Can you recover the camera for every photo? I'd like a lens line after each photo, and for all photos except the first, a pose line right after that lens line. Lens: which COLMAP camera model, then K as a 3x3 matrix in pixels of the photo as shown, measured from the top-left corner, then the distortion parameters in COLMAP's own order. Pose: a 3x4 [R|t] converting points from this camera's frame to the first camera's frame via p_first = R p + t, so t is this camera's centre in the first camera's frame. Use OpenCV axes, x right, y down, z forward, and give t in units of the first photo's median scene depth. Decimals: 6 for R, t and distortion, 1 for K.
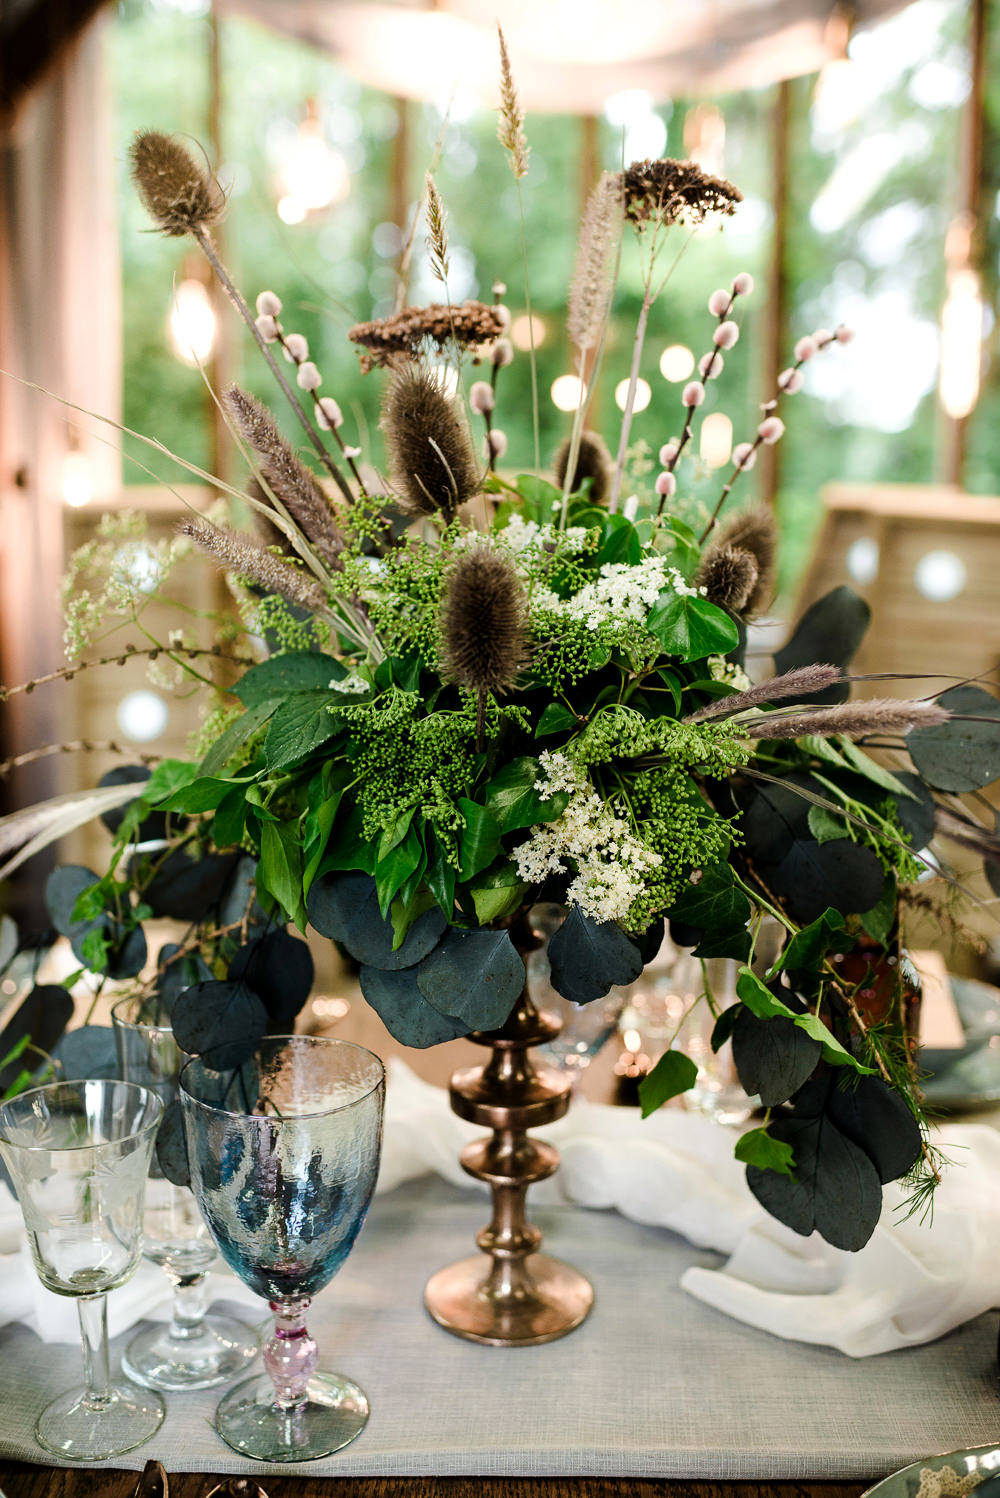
lens RADIAL K [[1746.0, 0, 500.0], [0, 1746.0, 749.0], [0, 0, 1]] dist [0.098027, -0.010299]
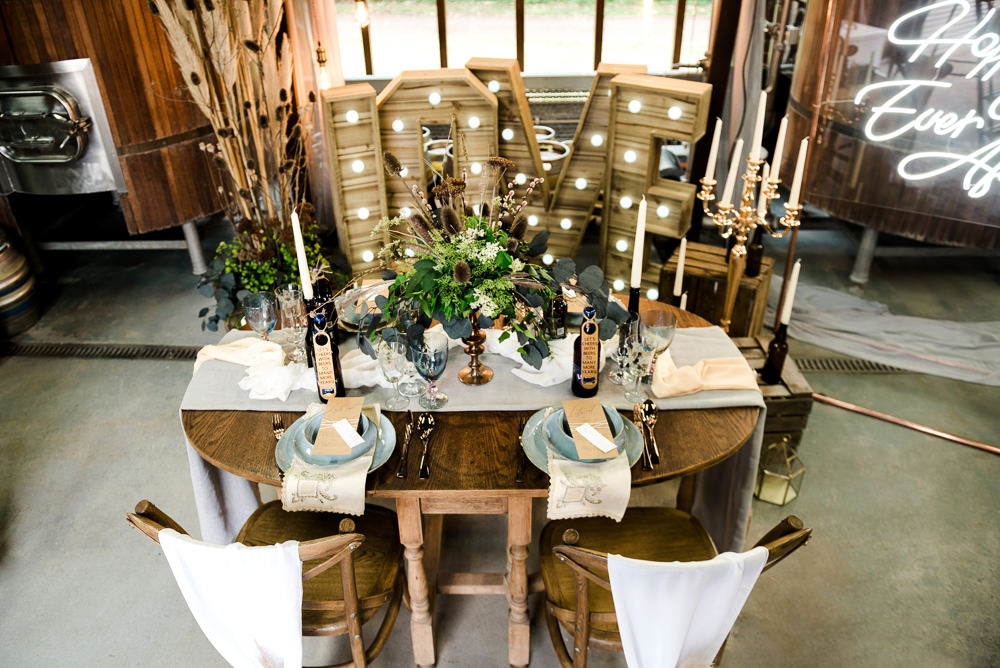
lens RADIAL K [[743.0, 0, 469.8], [0, 743.0, 333.9], [0, 0, 1]] dist [-0.046221, -0.002210]
pose [[0.998969, -0.025972, -0.037248, 0.079775], [0.035969, 0.953260, 0.300001, -0.478772], [0.027715, -0.301031, 0.953211, -1.058311]]
